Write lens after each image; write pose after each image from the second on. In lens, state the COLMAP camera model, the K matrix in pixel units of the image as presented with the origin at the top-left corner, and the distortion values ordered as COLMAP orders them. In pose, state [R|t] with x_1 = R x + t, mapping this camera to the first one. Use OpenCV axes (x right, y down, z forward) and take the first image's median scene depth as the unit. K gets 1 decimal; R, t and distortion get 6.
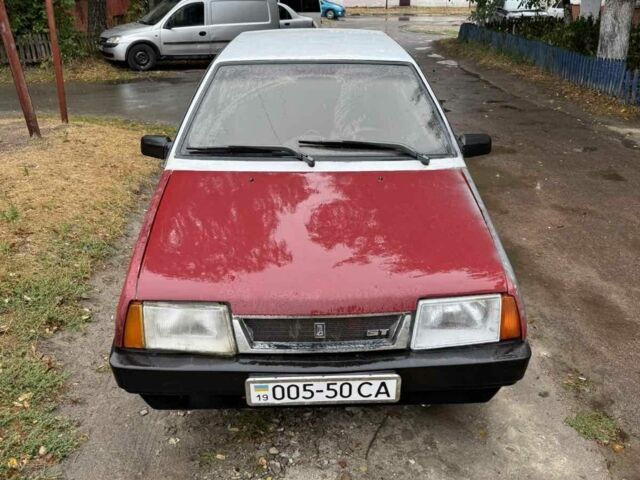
lens RADIAL K [[608.4, 0, 320.0], [0, 608.4, 240.0], [0, 0, 1]] dist [0.173647, -0.398302]
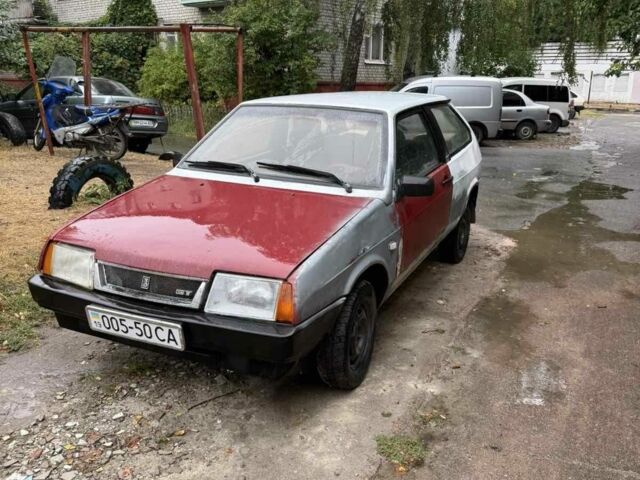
lens RADIAL K [[608.4, 0, 320.0], [0, 608.4, 240.0], [0, 0, 1]] dist [0.173647, -0.398302]
pose [[0.885289, 0.136169, -0.444659, 0.881142], [-0.197852, 0.975603, -0.095152, 0.111049], [0.420854, 0.172213, 0.890632, -0.009902]]
